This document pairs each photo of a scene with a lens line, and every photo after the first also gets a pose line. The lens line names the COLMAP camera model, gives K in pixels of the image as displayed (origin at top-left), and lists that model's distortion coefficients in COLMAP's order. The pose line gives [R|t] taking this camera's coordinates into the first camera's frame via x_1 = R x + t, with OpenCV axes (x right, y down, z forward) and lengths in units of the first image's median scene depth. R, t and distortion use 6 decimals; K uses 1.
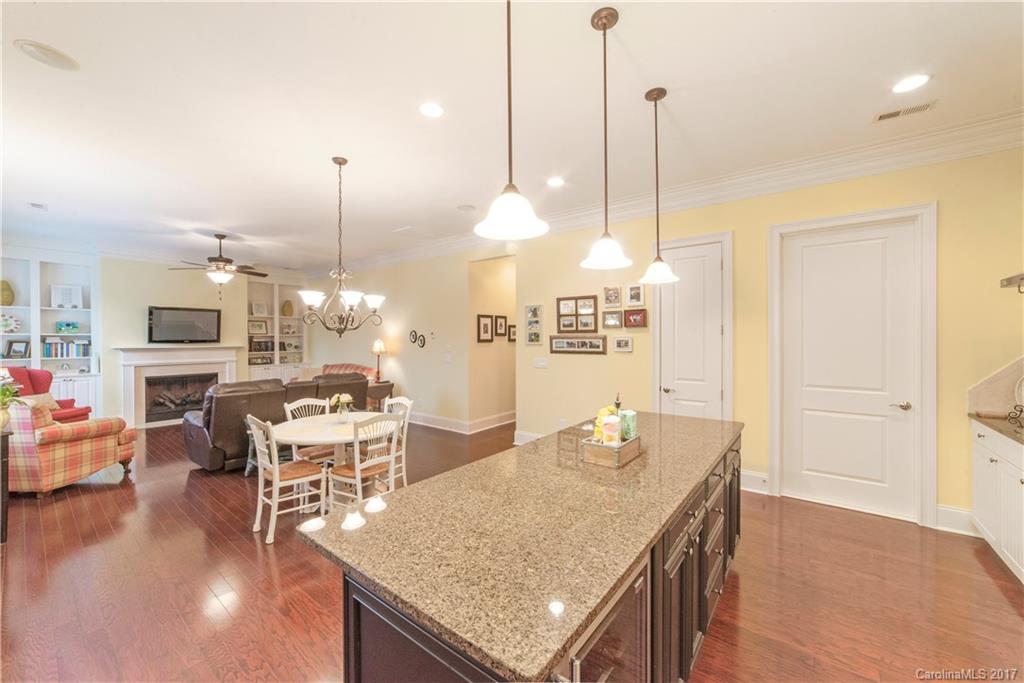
lens RADIAL K [[397.1, 0, 511.8], [0, 397.1, 339.3], [0, 0, 1]] dist [-0.024068, 0.011683]
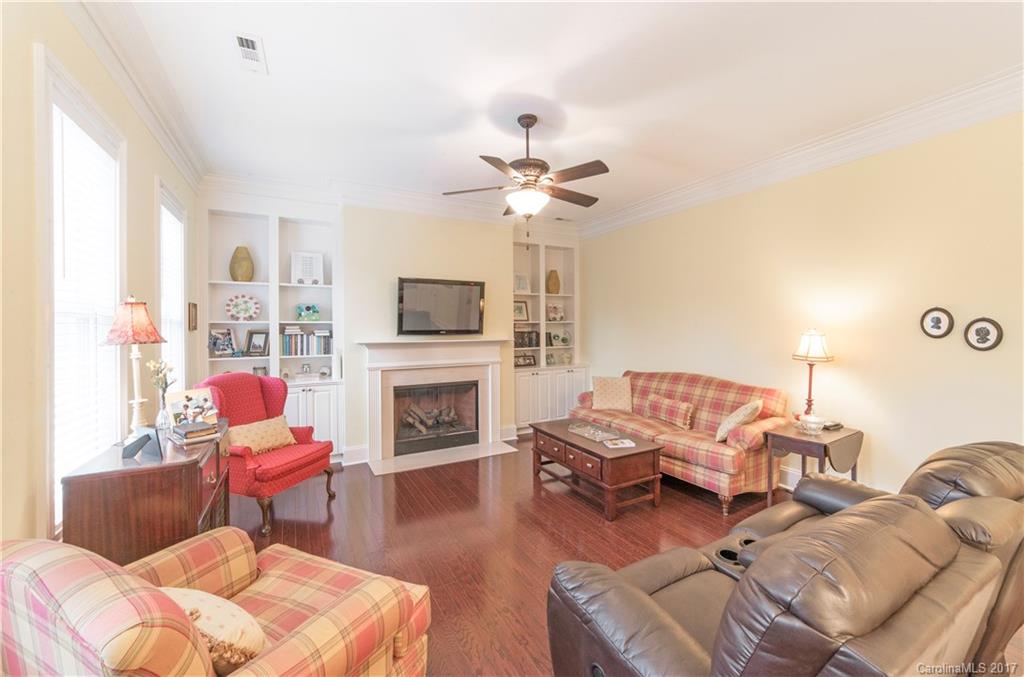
lens RADIAL K [[399.1, 0, 500.1], [0, 399.1, 328.0], [0, 0, 1]] dist [0.000186, -0.000001]
pose [[0.911395, -0.000832, -0.411533, -0.504975], [0.000901, 1.000000, -0.000025, -0.001675], [0.411533, -0.000348, 0.911395, 0.472099]]
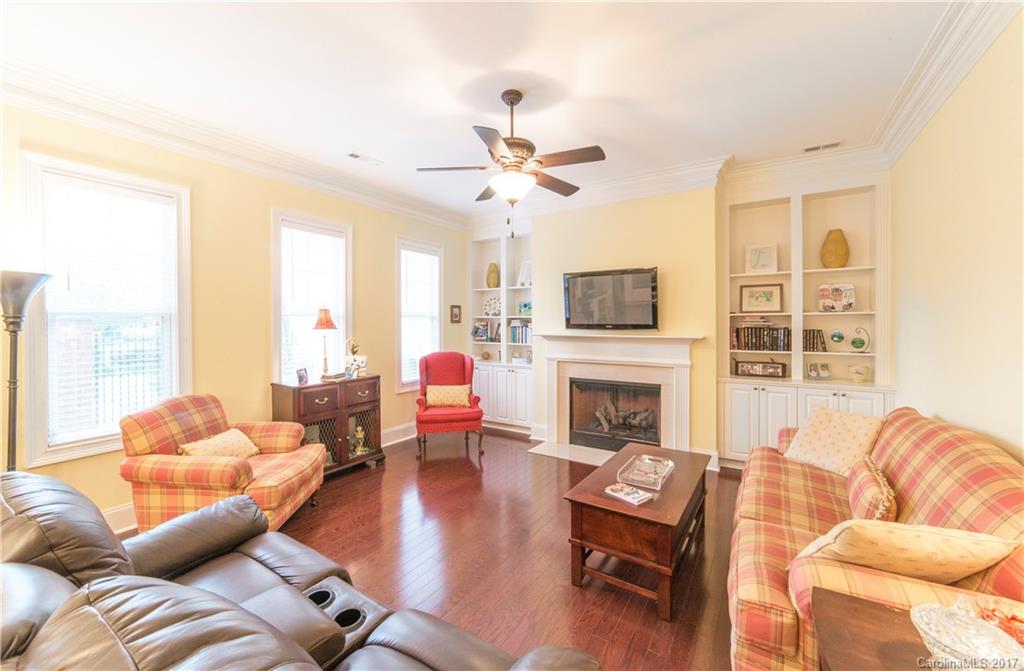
lens RADIAL K [[405.3, 0, 511.4], [0, 405.3, 328.3], [0, 0, 1]] dist [-0.002142, -0.000149]
pose [[0.097881, 0.020181, -0.994994, -0.239685], [-0.000405, 0.999795, 0.020238, -0.004924], [0.995198, -0.001578, 0.097869, 0.841163]]
